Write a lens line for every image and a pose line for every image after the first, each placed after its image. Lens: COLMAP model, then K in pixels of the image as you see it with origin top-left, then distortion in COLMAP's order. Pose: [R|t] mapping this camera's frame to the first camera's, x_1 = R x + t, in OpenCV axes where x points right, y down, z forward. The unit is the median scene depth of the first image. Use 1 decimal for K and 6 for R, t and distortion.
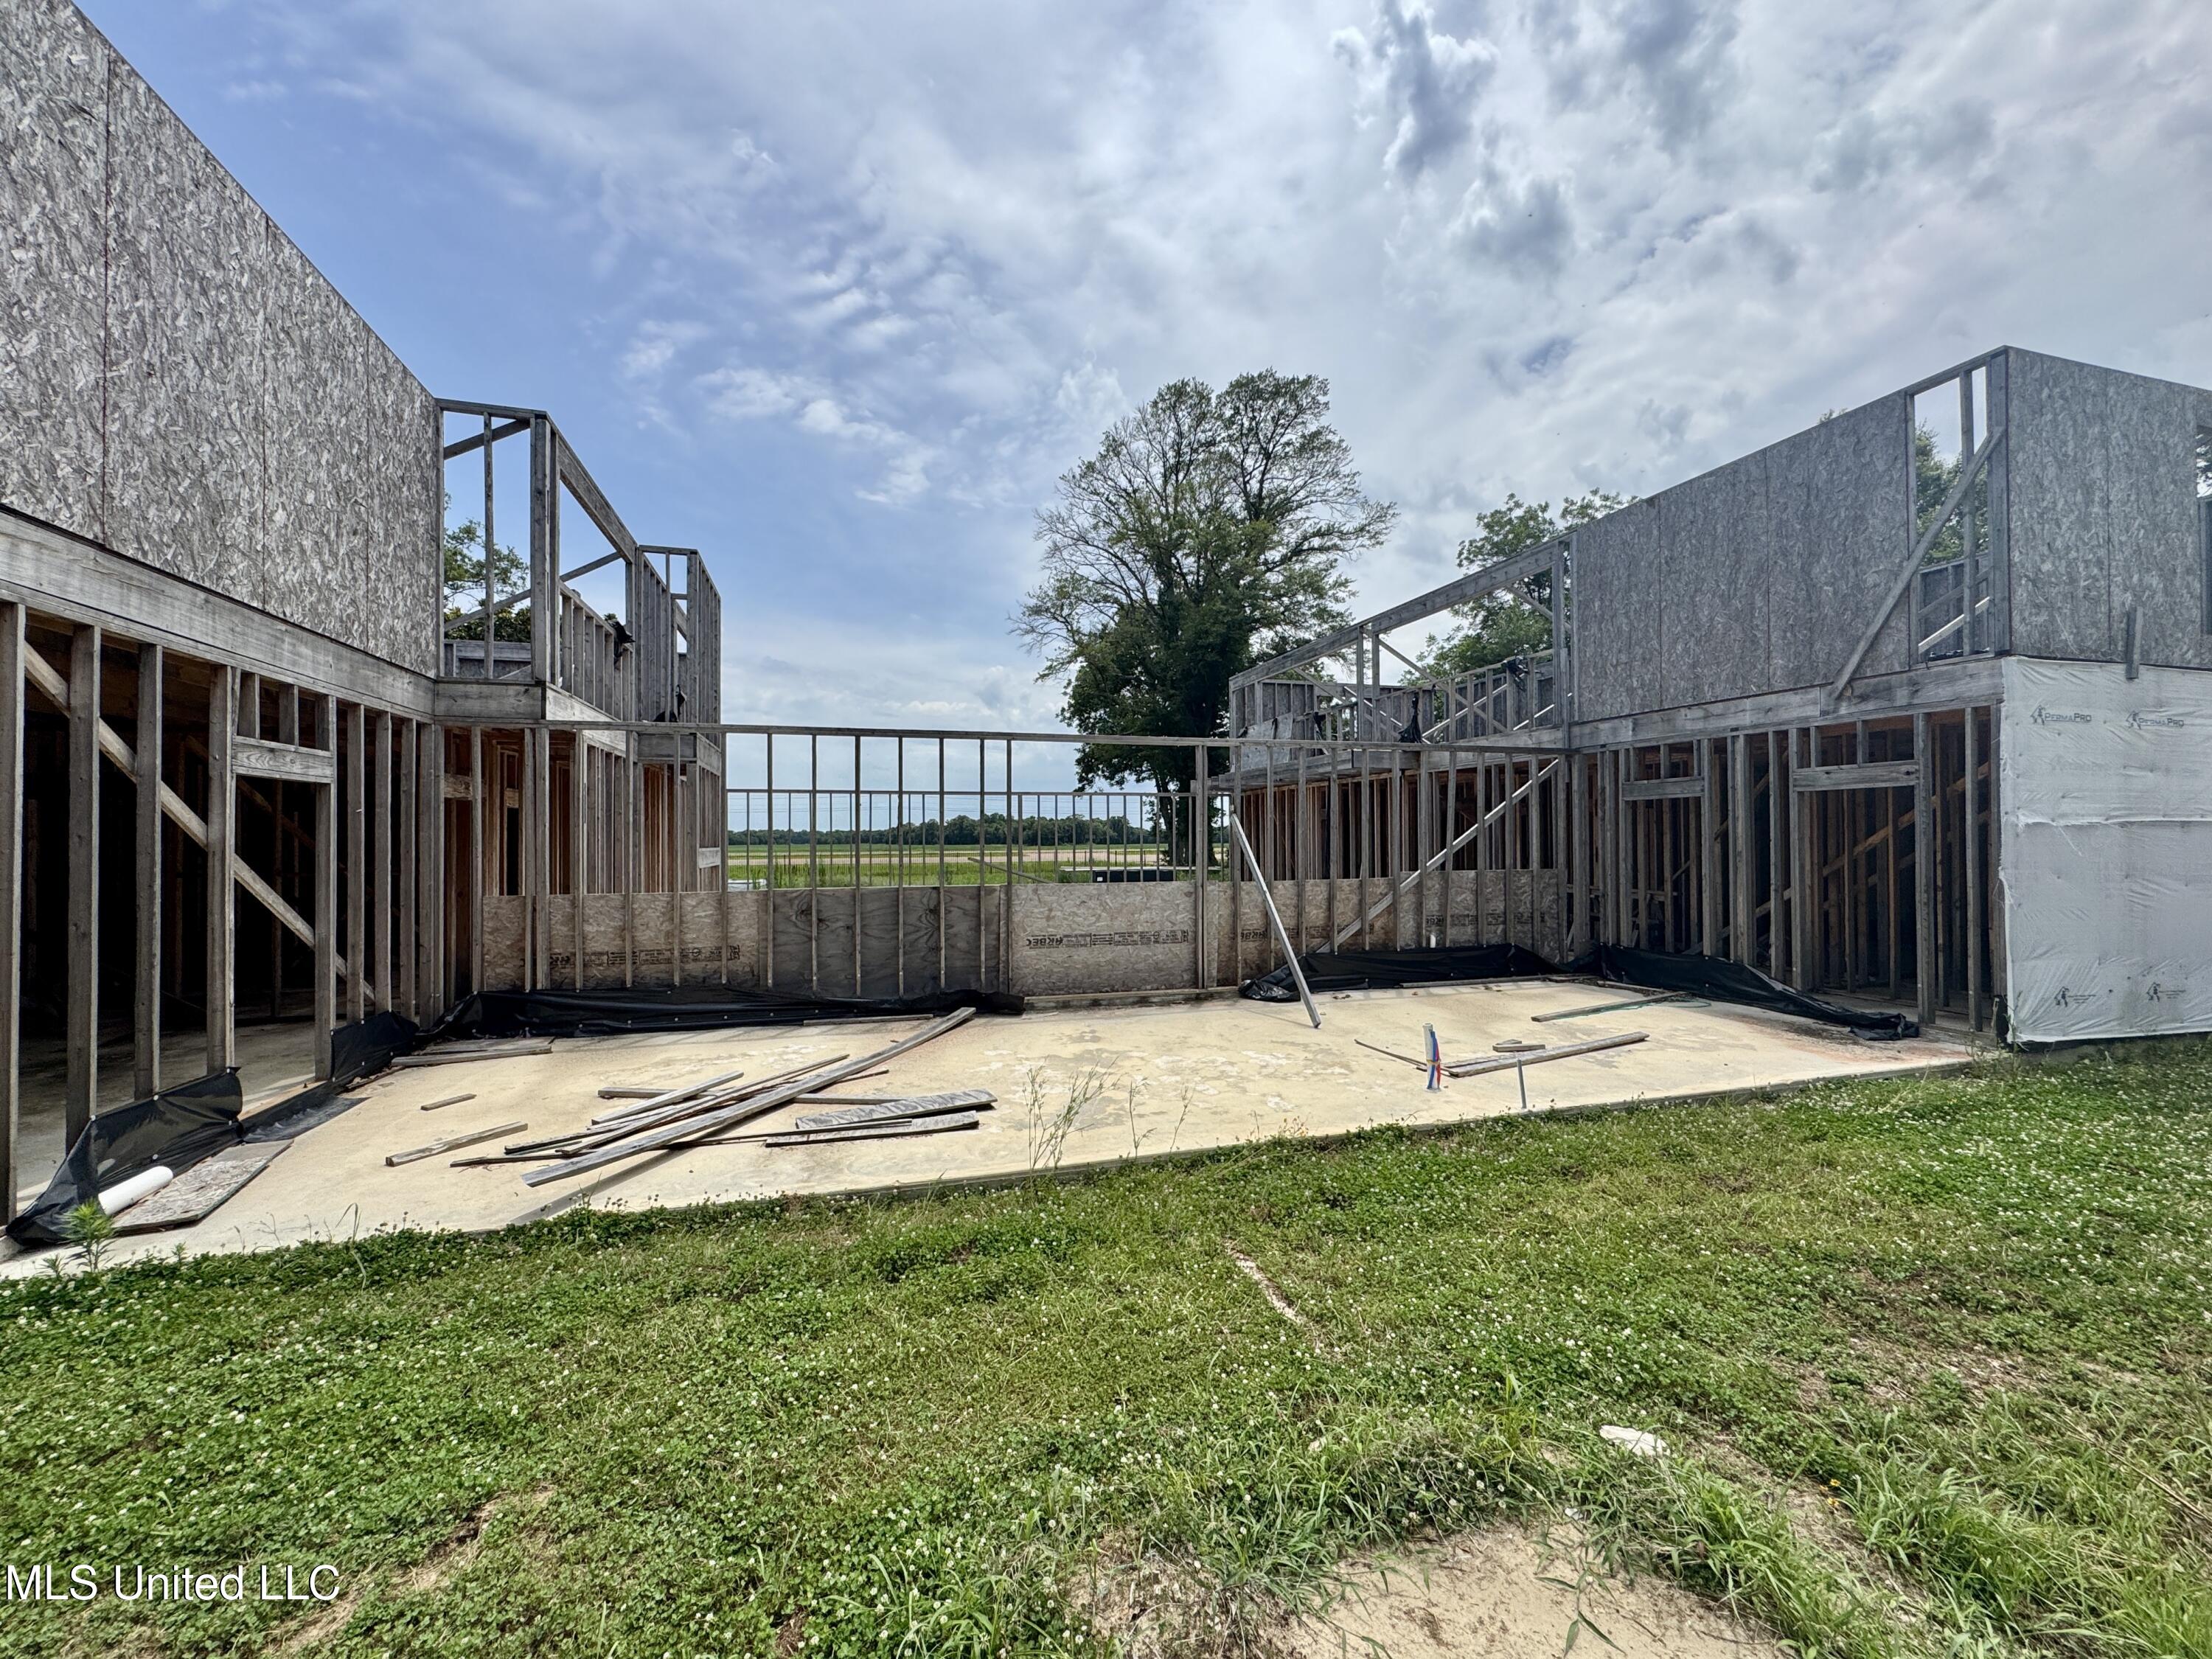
lens RADIAL K [[885.4, 0, 1106.0], [0, 885.4, 829.5], [0, 0, 1]] dist [-0.002431, -0.000029]
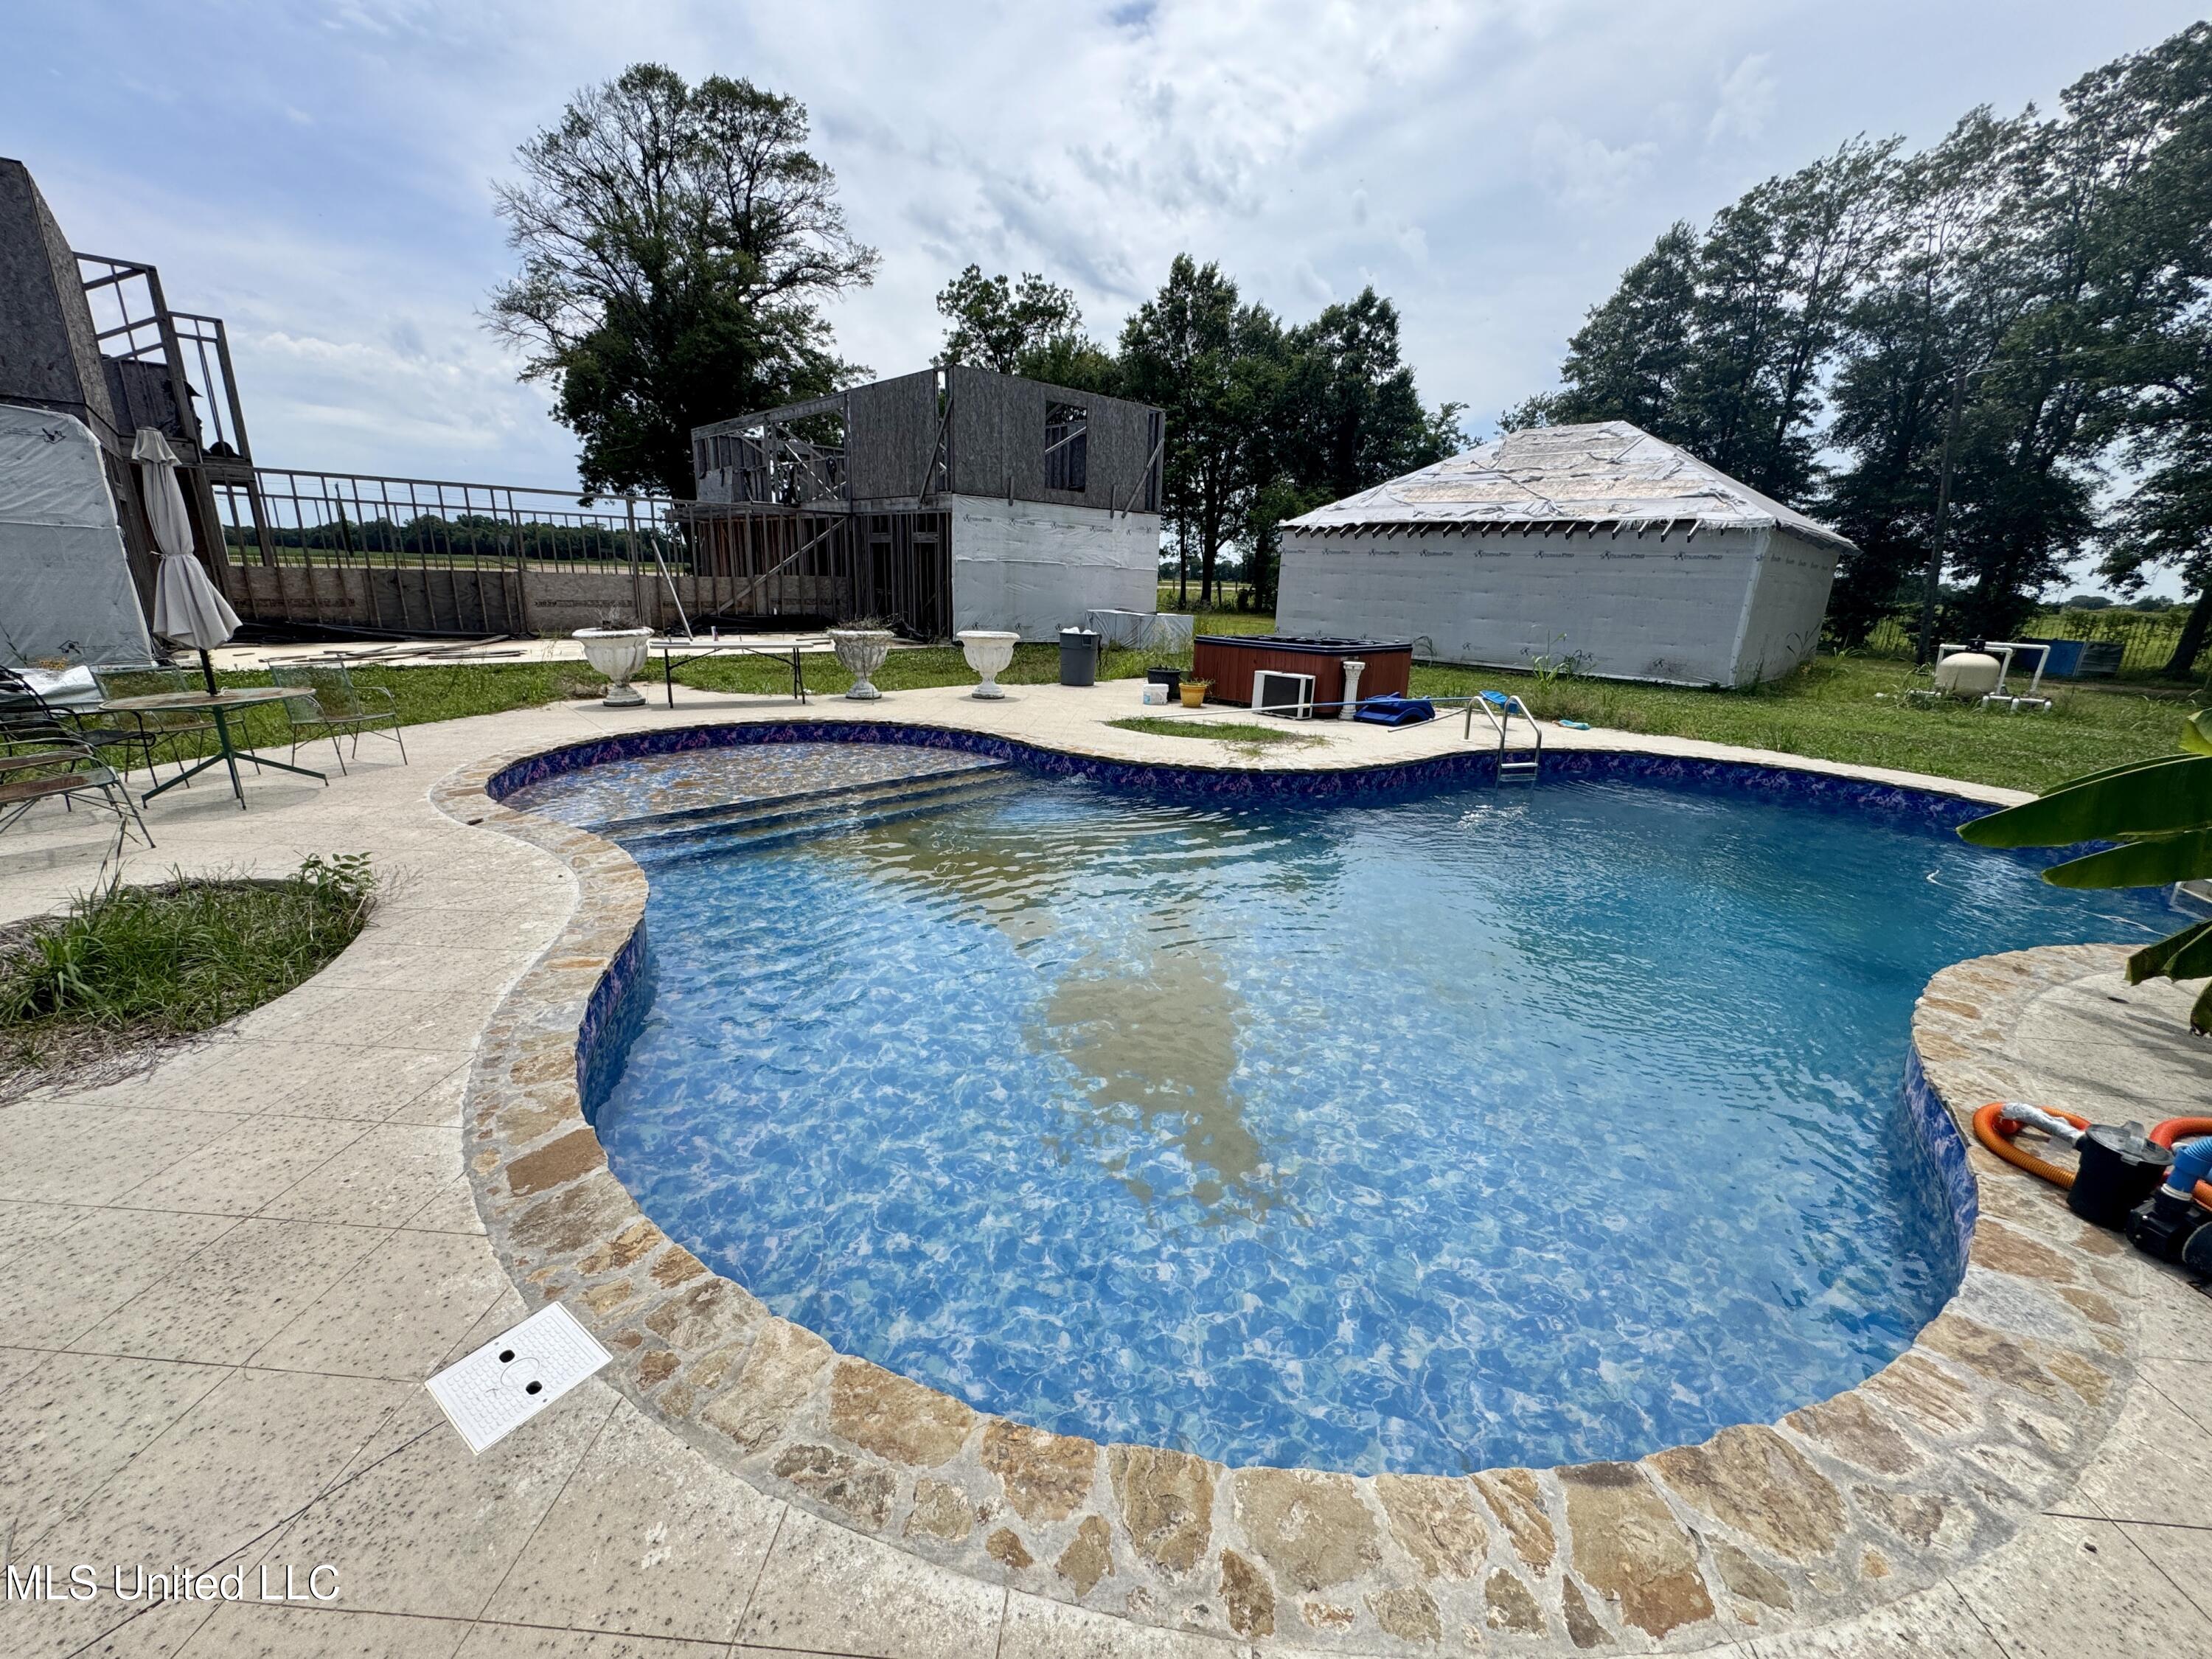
lens RADIAL K [[878.8, 0, 1092.8], [0, 878.8, 827.5], [0, 0, 1]] dist [-0.000146, 0.000128]
pose [[0.894992, -0.087680, 0.437381, 0.023454], [-0.045293, 0.957564, 0.284641, -0.000879], [-0.443777, -0.274562, 0.853040, -0.258873]]
